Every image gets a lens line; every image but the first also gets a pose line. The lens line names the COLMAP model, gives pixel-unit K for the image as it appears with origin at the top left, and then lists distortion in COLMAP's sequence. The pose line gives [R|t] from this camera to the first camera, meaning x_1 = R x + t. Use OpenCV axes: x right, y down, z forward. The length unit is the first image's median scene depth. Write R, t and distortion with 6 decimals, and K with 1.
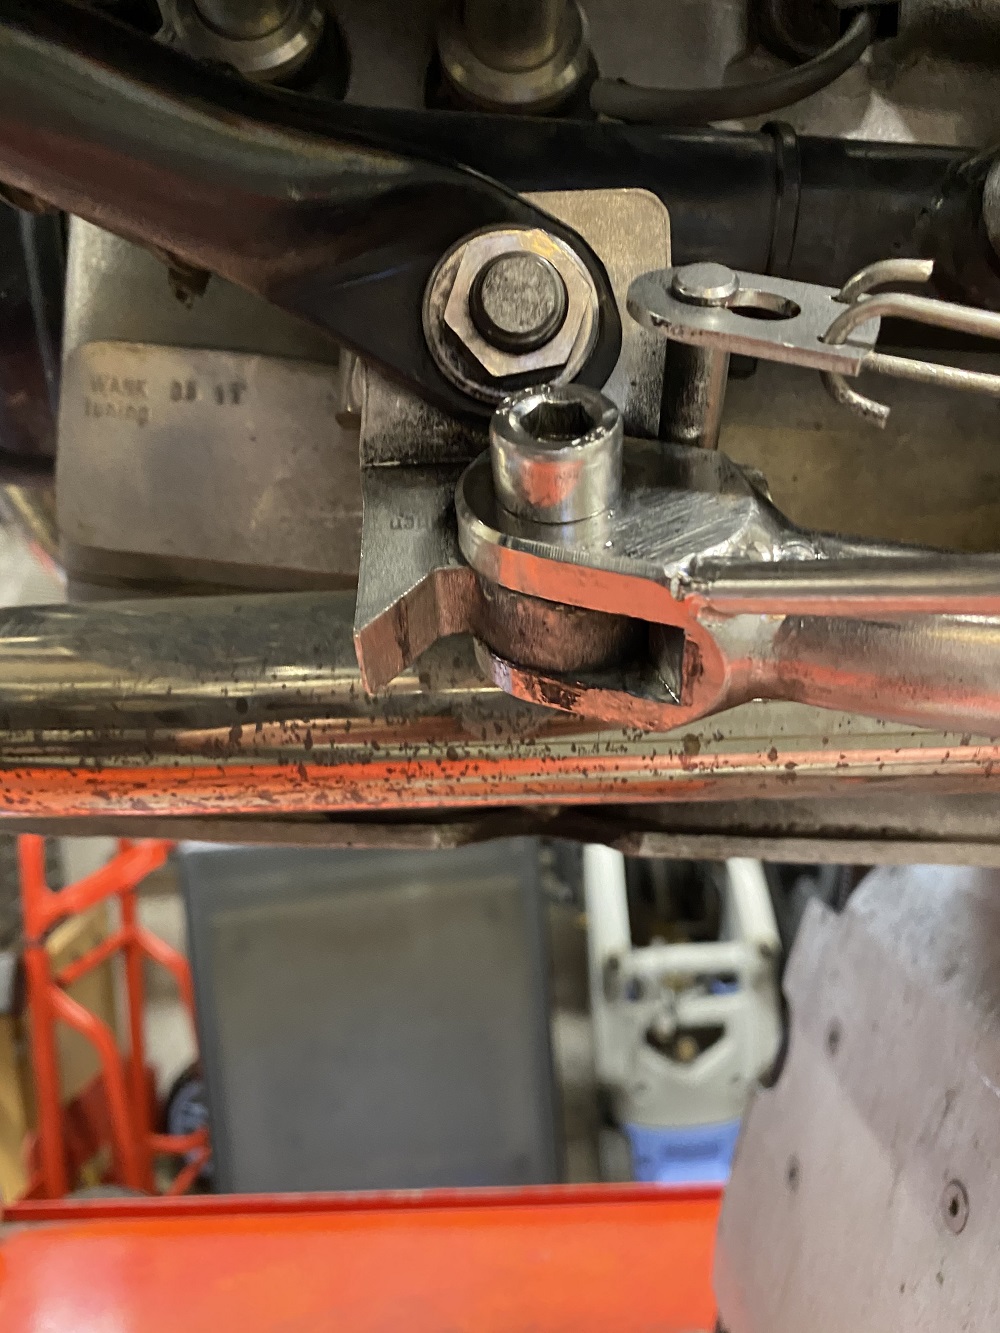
lens RADIAL K [[1037.9, 0, 500.0], [0, 1037.9, 666.5], [0, 0, 1]] dist [0.036445, -0.052831]
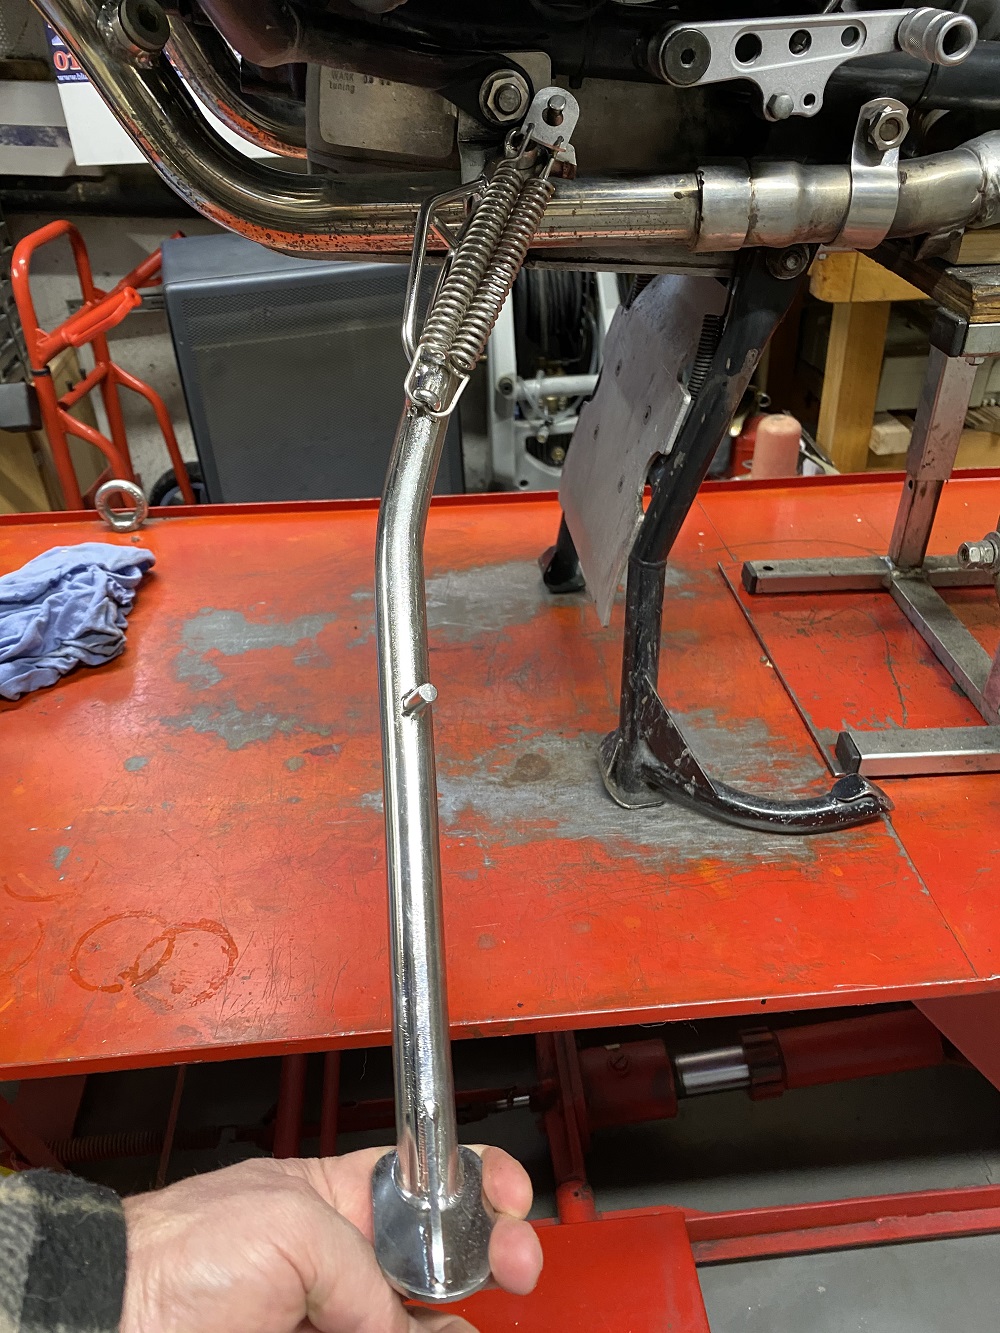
lens RADIAL K [[1037.9, 0, 500.0], [0, 1037.9, 666.5], [0, 0, 1]] dist [0.036445, -0.052831]
pose [[0.994137, -0.036165, 0.101900, -0.176953], [-0.017489, 0.876218, 0.481597, -0.144906], [-0.106704, -0.480556, 0.870448, -1.225434]]
